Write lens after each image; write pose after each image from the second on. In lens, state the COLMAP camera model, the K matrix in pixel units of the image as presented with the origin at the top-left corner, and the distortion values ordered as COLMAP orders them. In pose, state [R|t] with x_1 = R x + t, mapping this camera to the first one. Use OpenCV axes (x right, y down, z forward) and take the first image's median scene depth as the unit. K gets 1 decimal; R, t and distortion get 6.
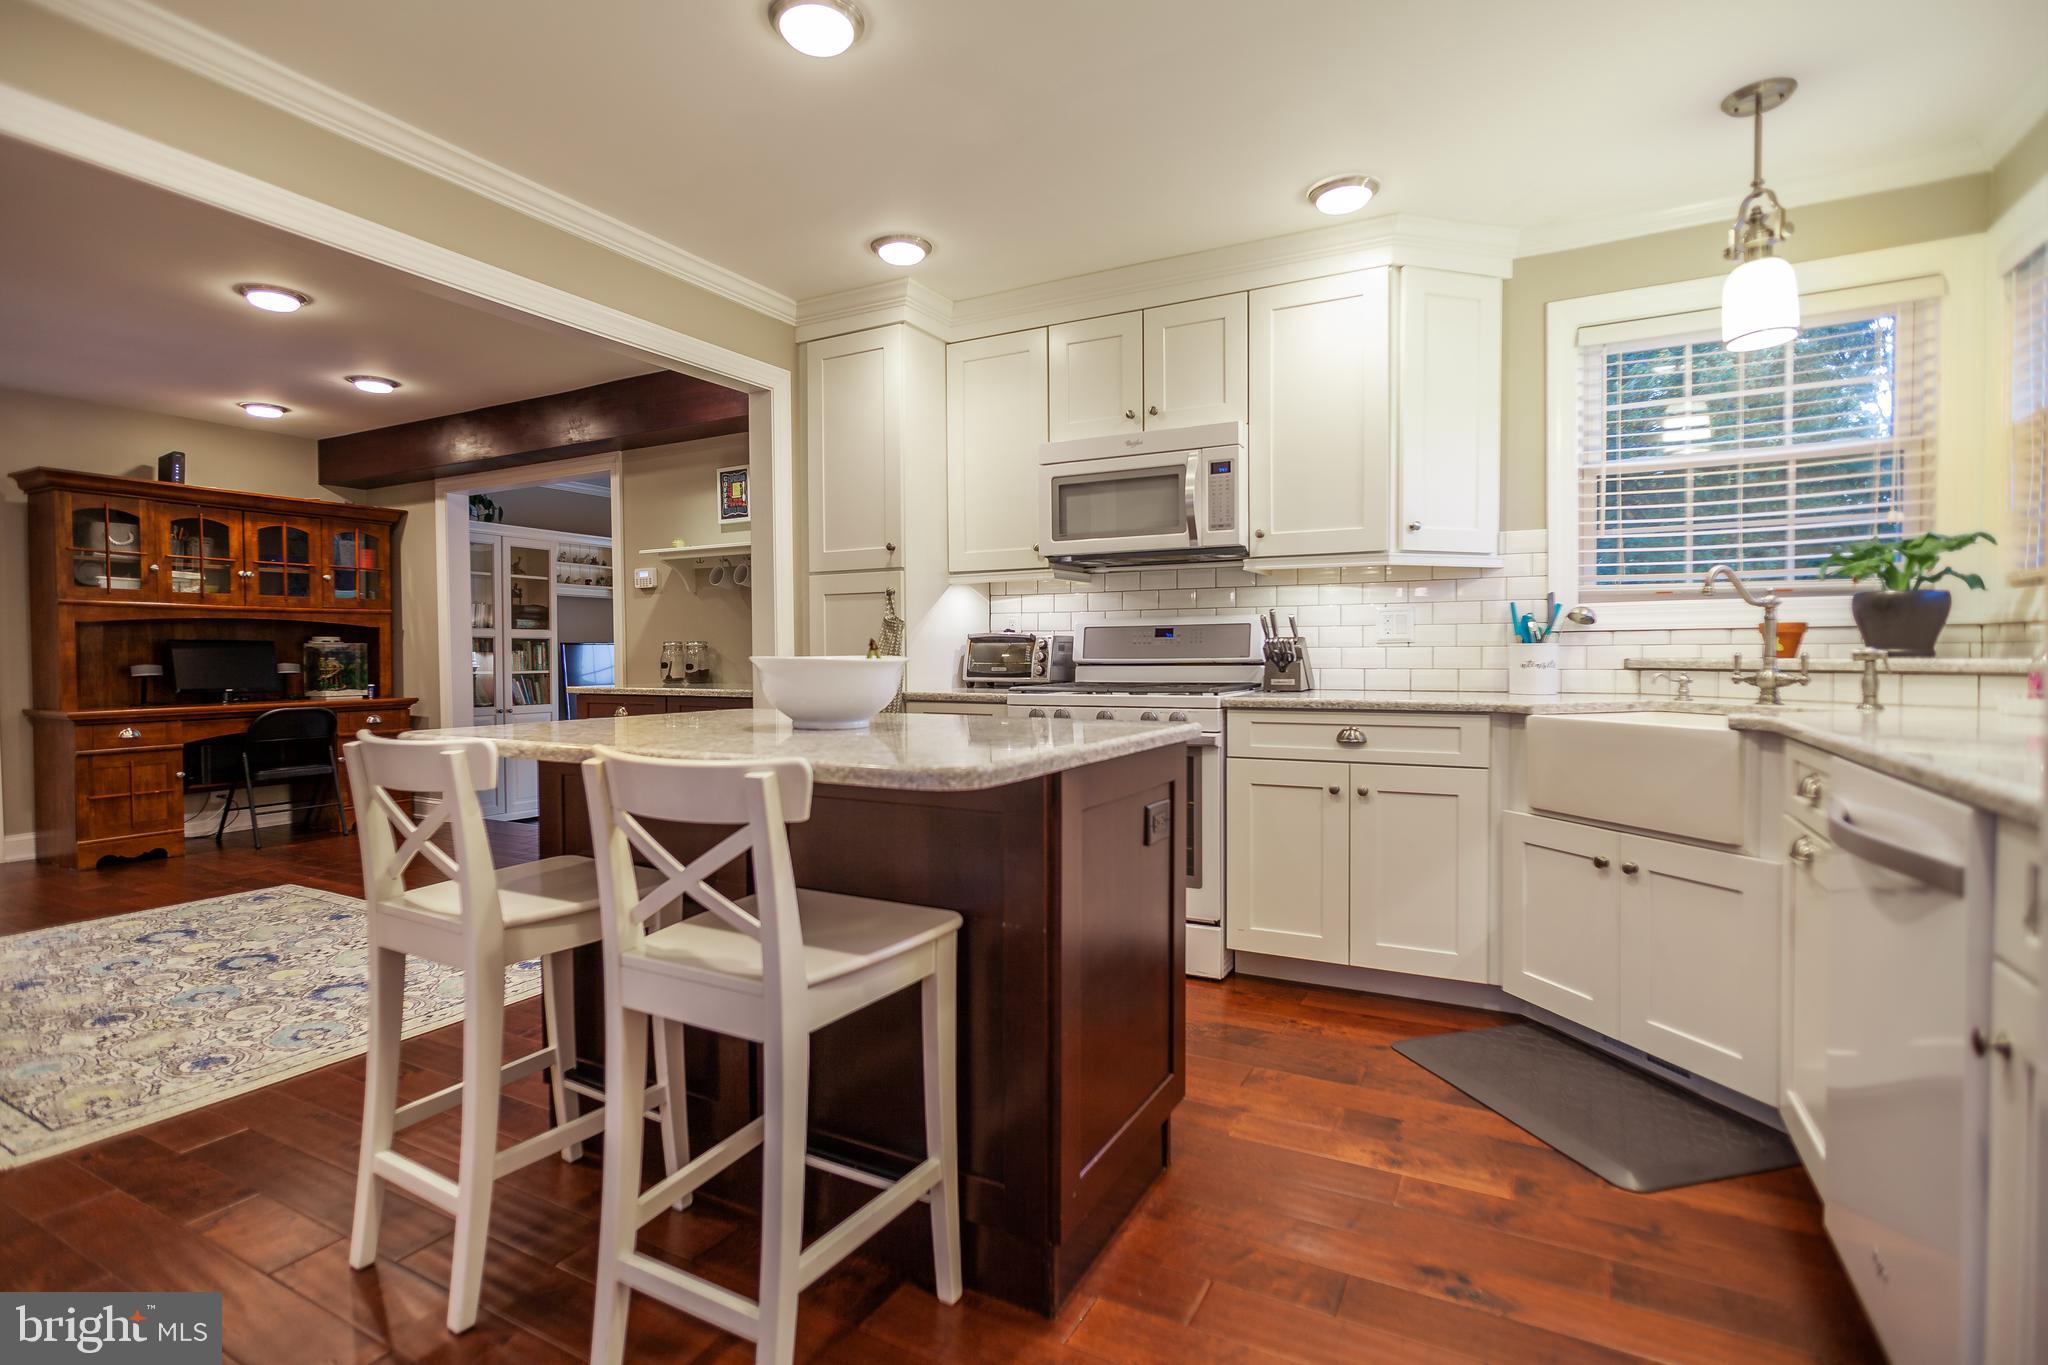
lens RADIAL K [[973.9, 0, 1008.8], [0, 973.9, 684.3], [0, 0, 1]] dist [-0.022806, 0.014747]
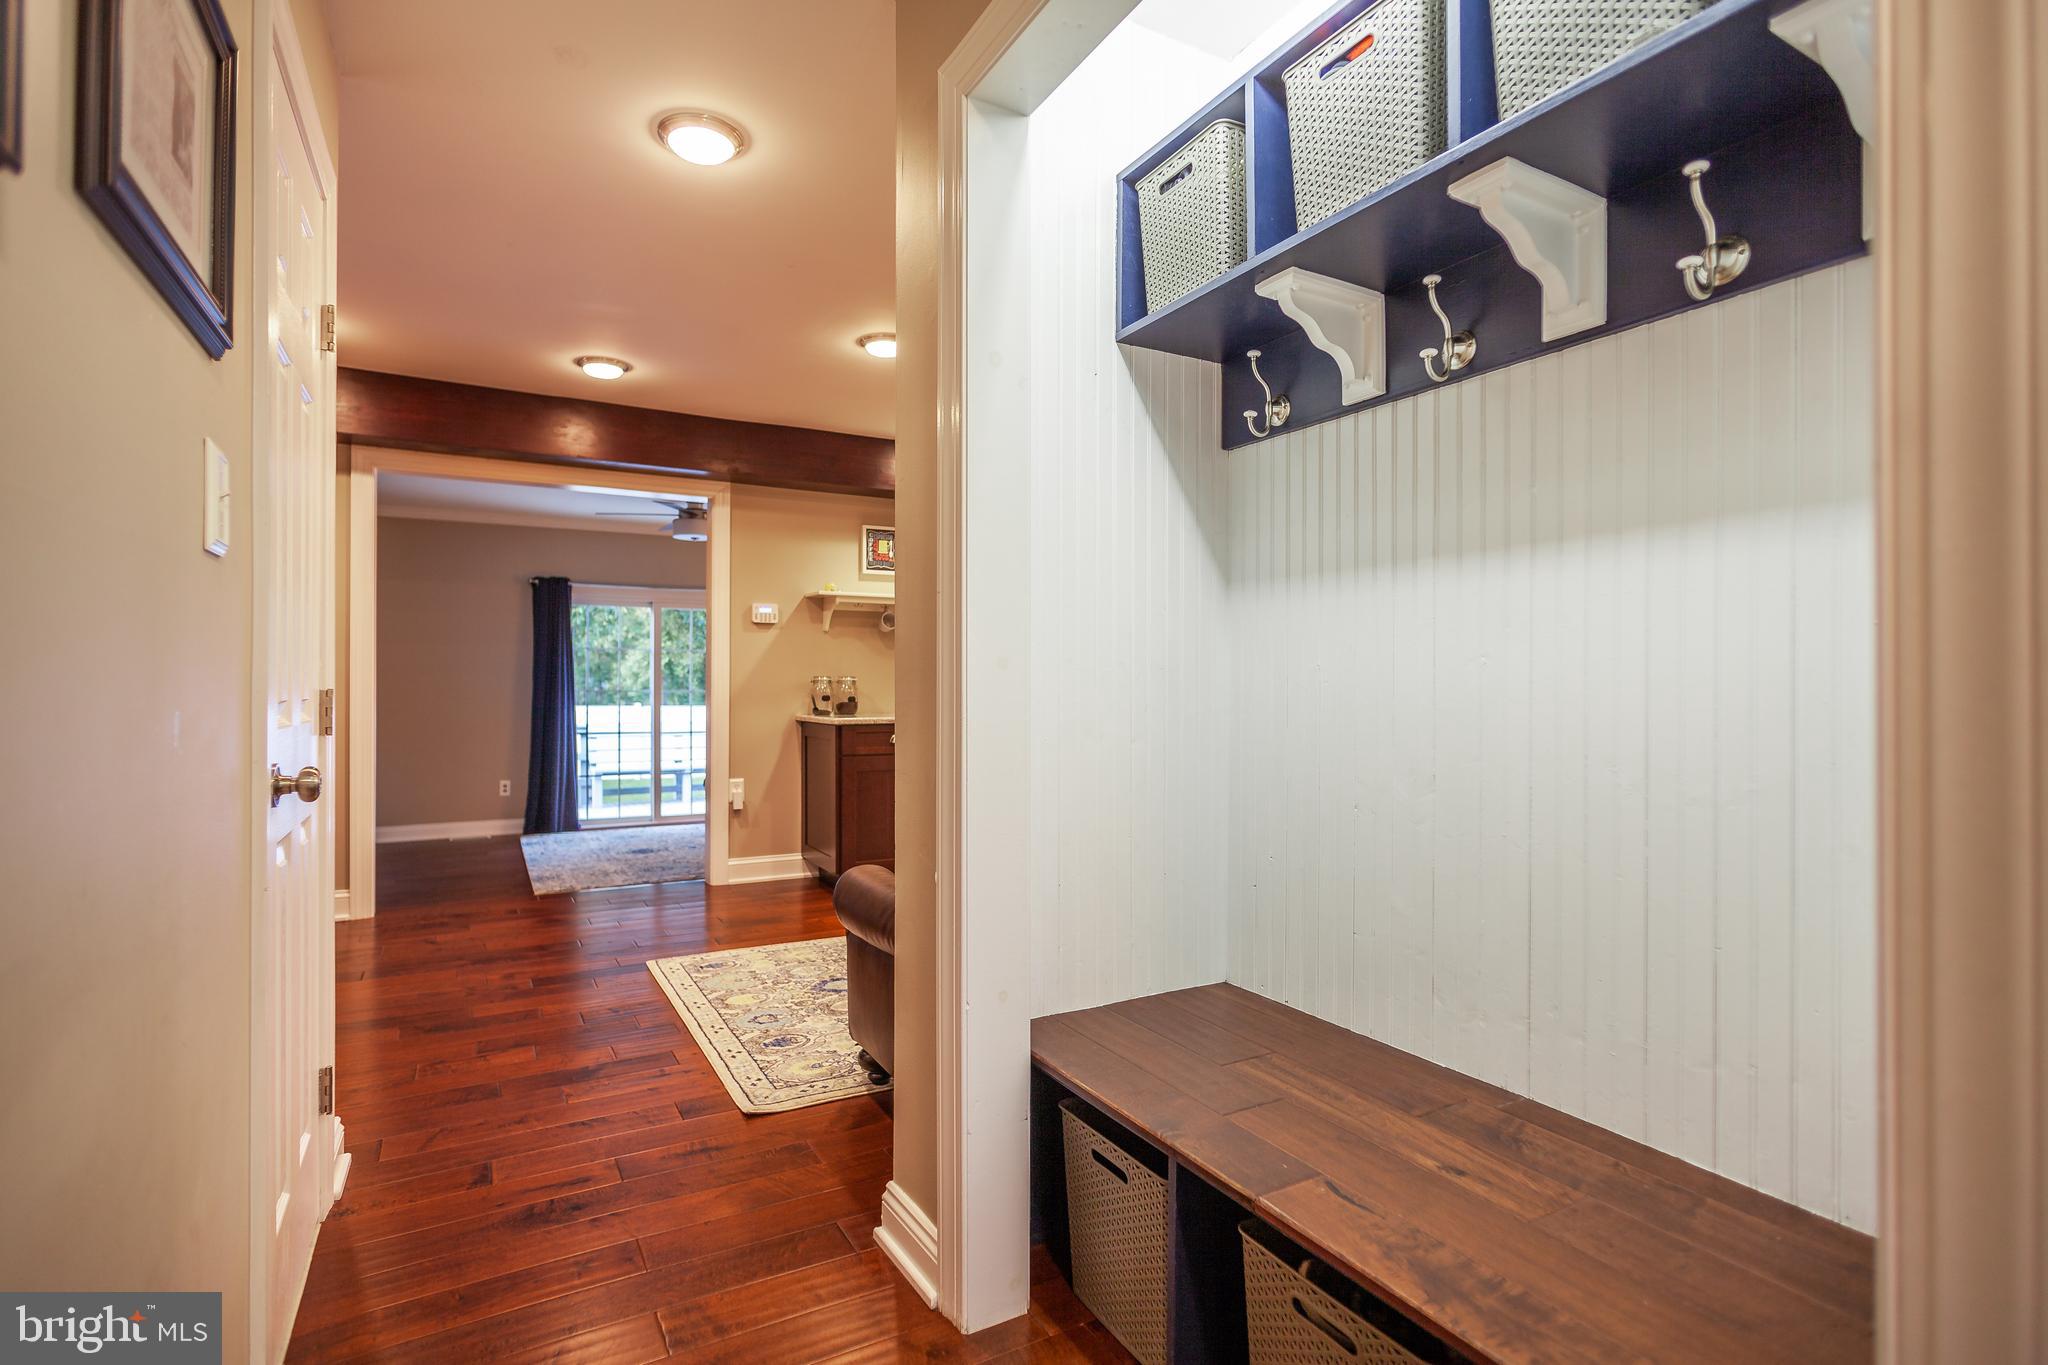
lens RADIAL K [[973.9, 0, 1003.8], [0, 973.9, 682.3], [0, 0, 1]] dist [-0.022806, 0.014747]
pose [[0.530459, 0.006409, 0.847686, -1.772788], [0.023778, 0.999465, -0.022436, -0.013034], [-0.847377, 0.032058, 0.530023, 0.396790]]
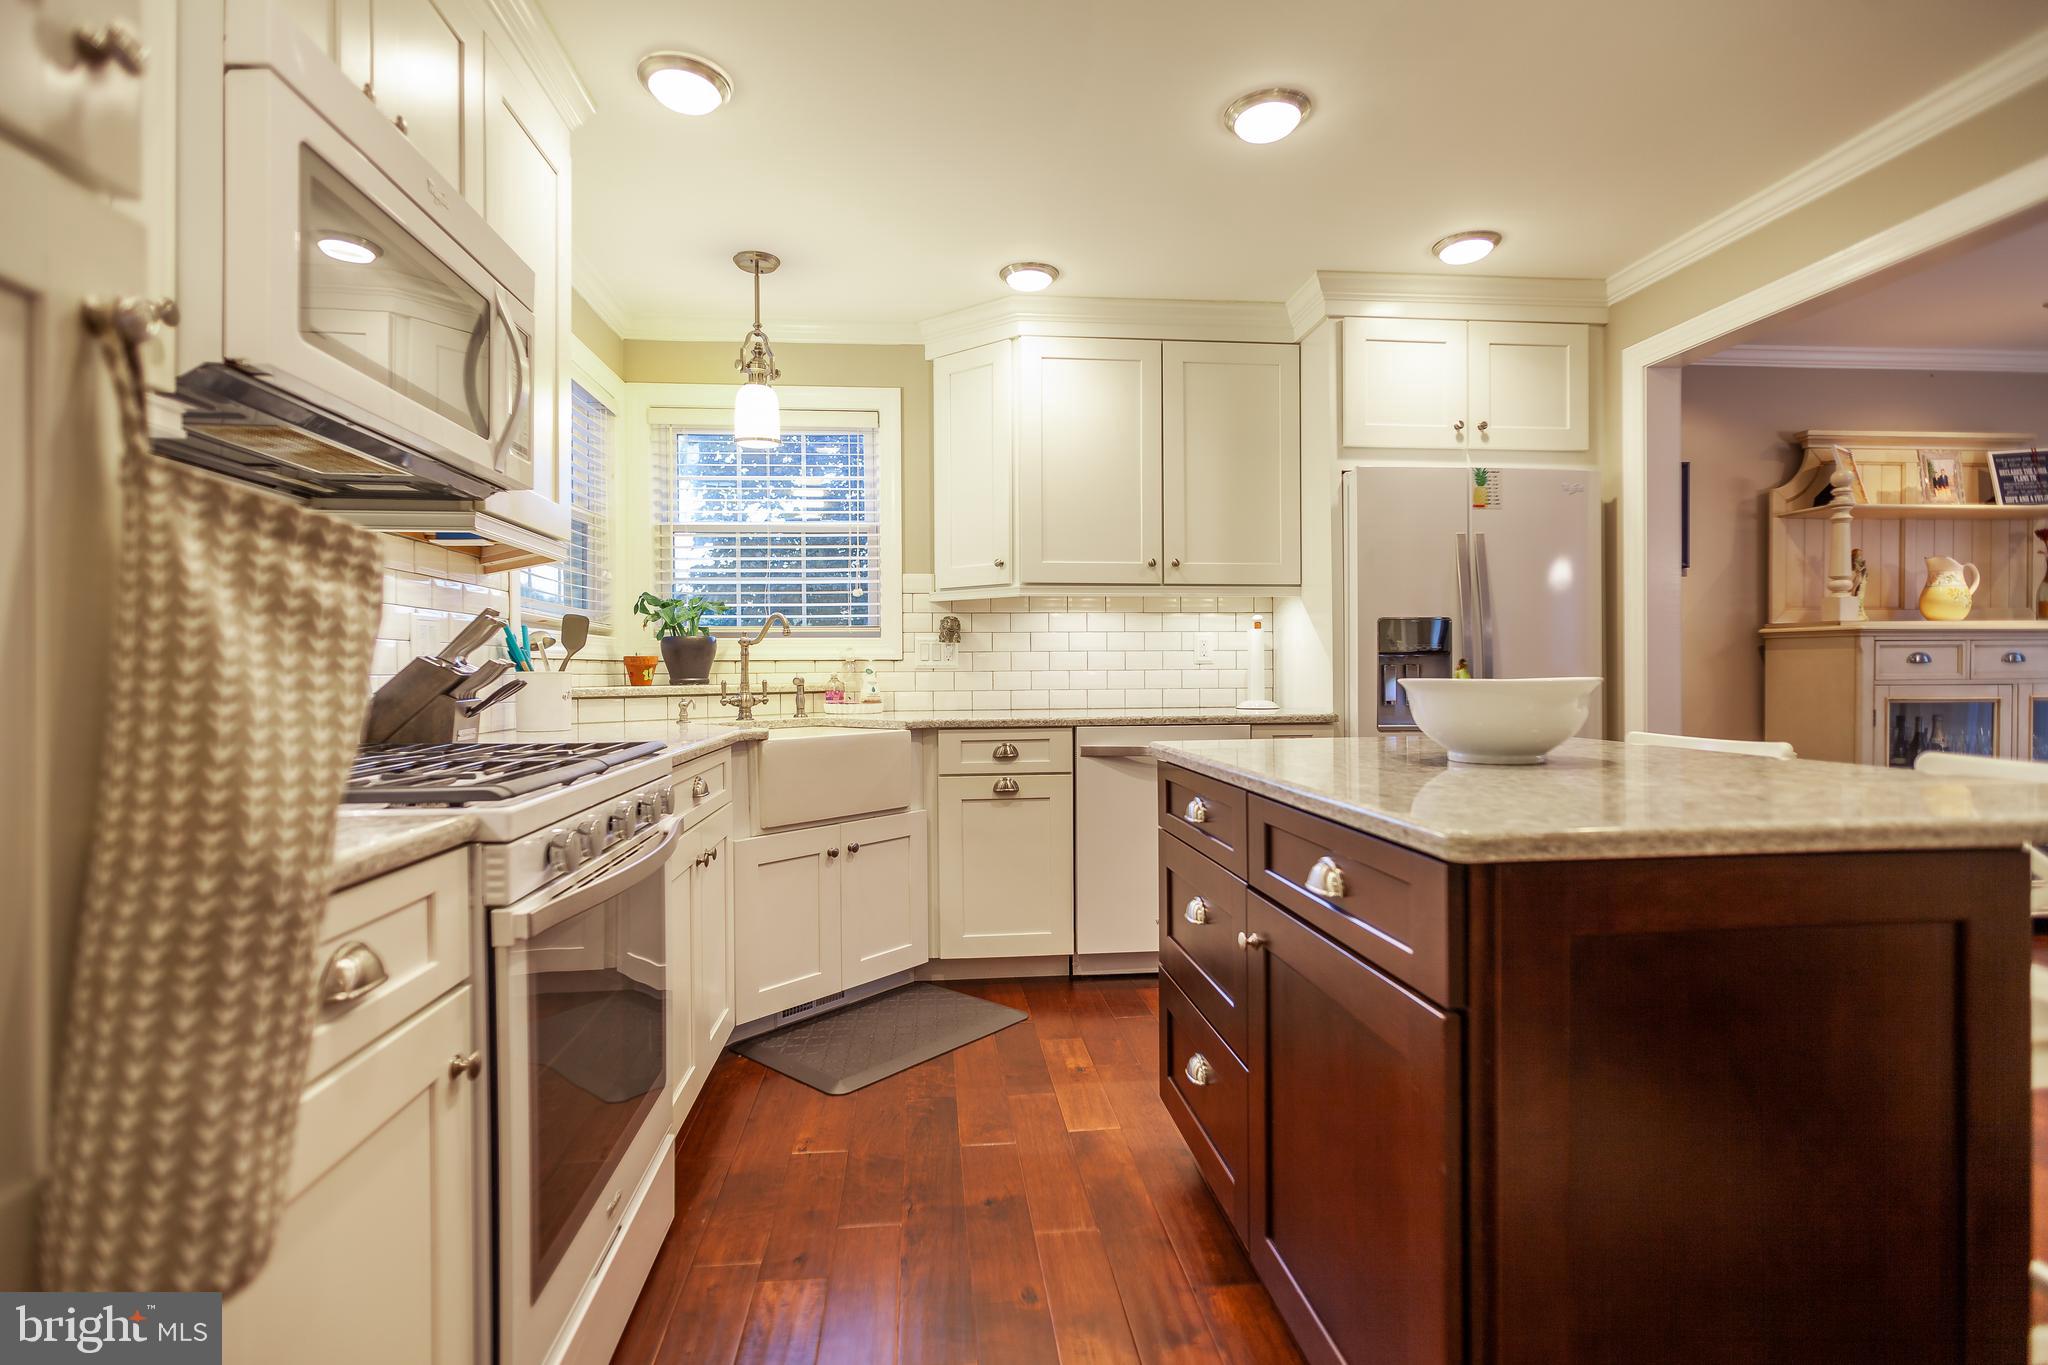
lens RADIAL K [[973.9, 0, 1014.1], [0, 973.9, 677.4], [0, 0, 1]] dist [-0.022806, 0.014747]
pose [[-0.562989, 0.004519, 0.826452, -0.383089], [0.035388, 0.999200, 0.018643, -0.036502], [-0.825707, 0.039743, -0.562698, 1.088528]]
